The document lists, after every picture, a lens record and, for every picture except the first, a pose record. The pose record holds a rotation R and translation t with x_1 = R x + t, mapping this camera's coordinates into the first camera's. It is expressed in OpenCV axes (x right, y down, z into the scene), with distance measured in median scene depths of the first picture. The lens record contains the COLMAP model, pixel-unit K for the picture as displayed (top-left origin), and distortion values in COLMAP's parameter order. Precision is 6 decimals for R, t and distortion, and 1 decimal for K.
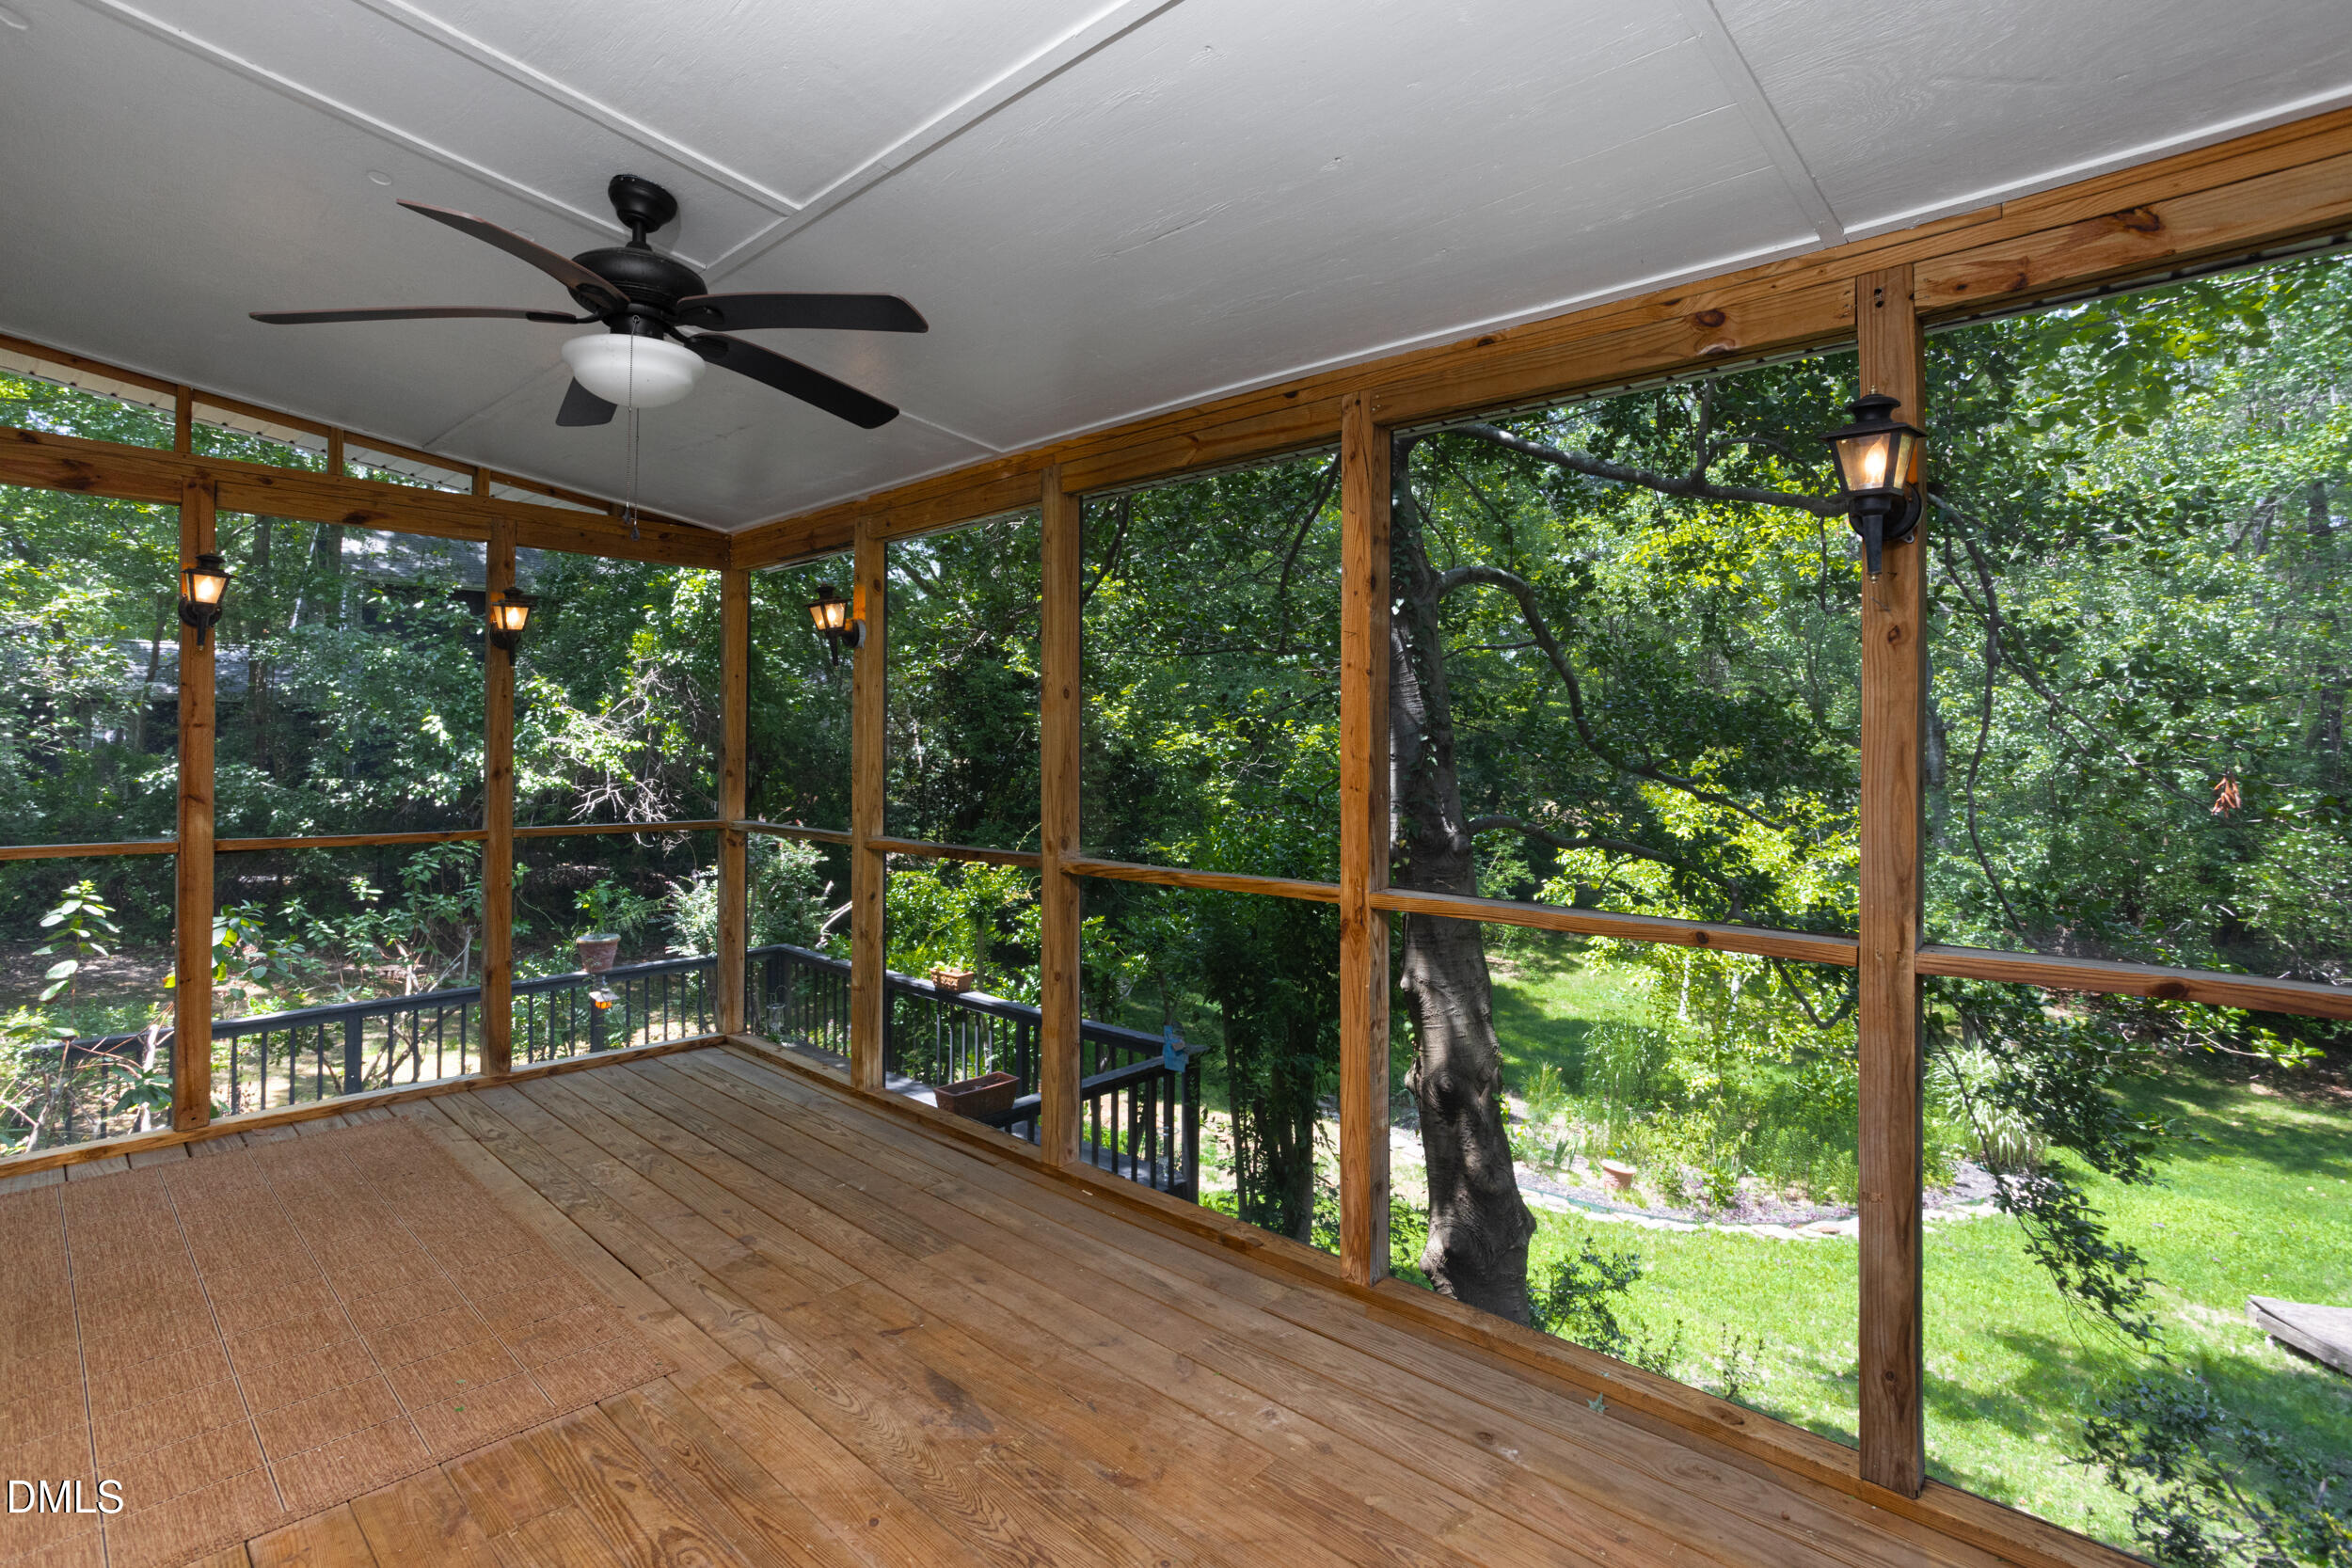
lens RADIAL K [[1185.4, 0, 1184.1], [0, 1185.4, 767.4], [0, 0, 1]] dist [-0.044642, 0.028387]
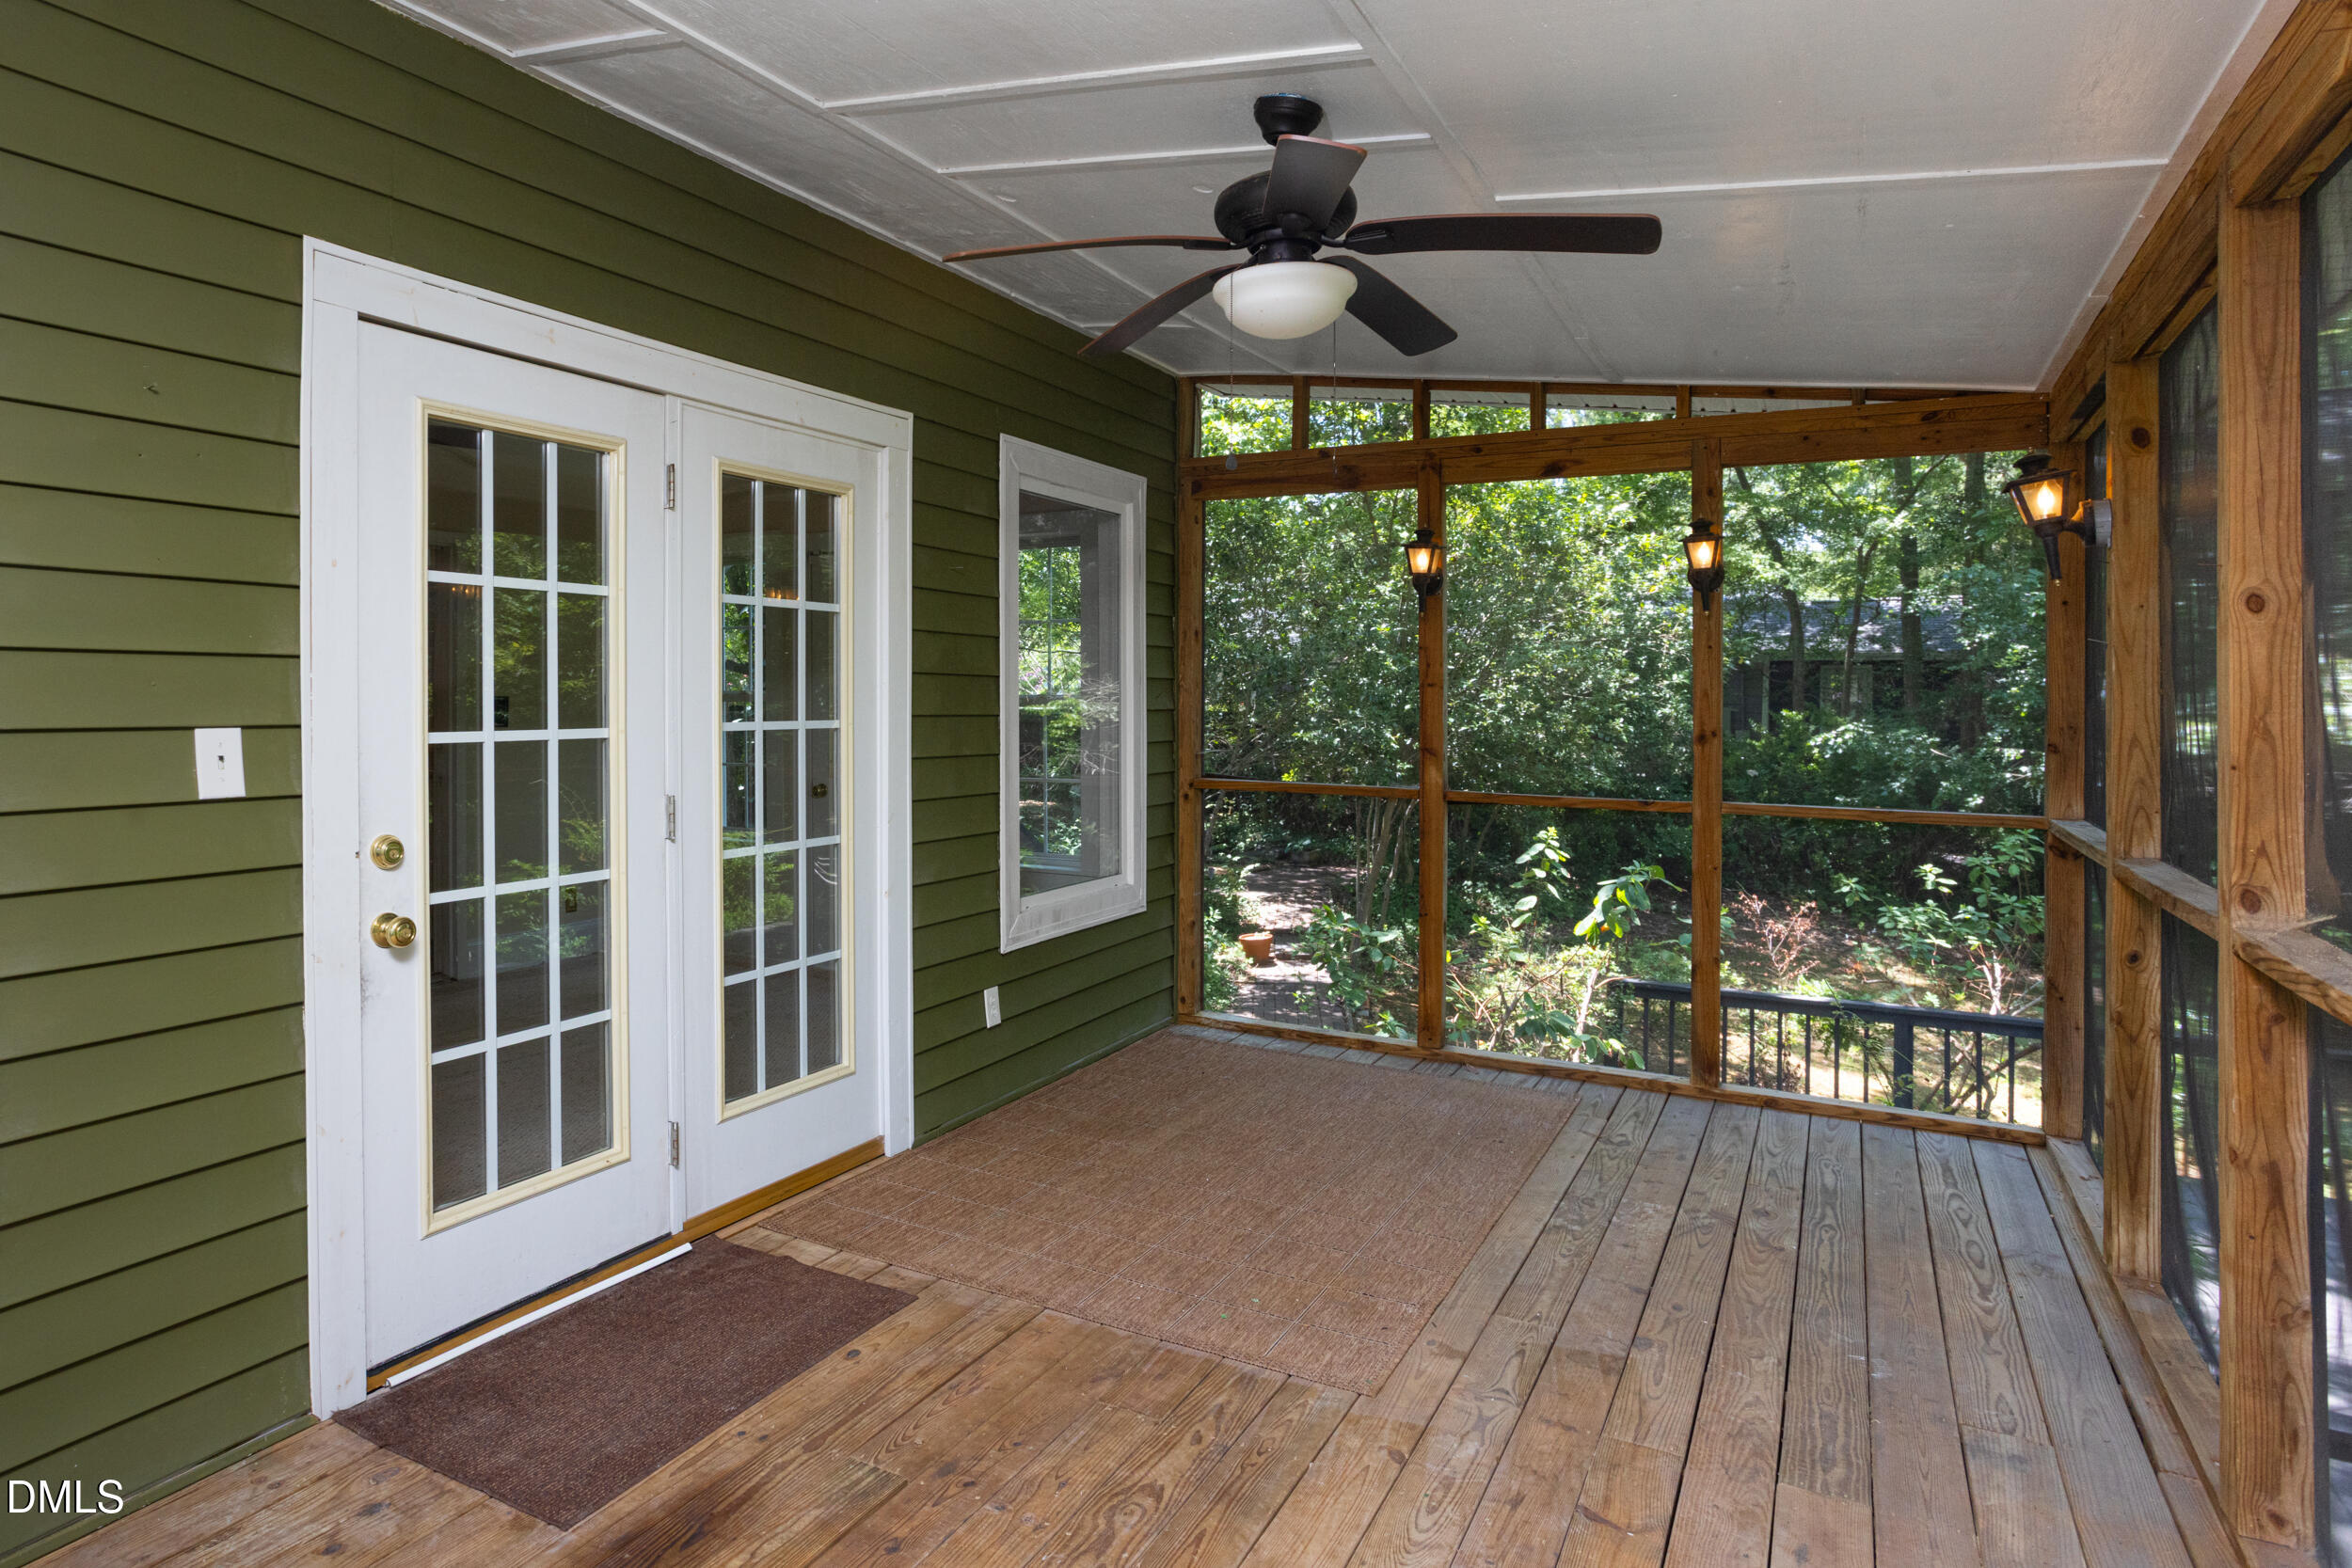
lens RADIAL K [[1512.7, 0, 1176.0], [0, 1512.7, 784.0], [0, 0, 1]] dist [-0.073128, 0.076605]
pose [[0.172694, 0.051232, -0.983642, 0.434772], [-0.023142, 0.998582, 0.047947, -0.004700], [0.984704, 0.014484, 0.173635, 0.430819]]
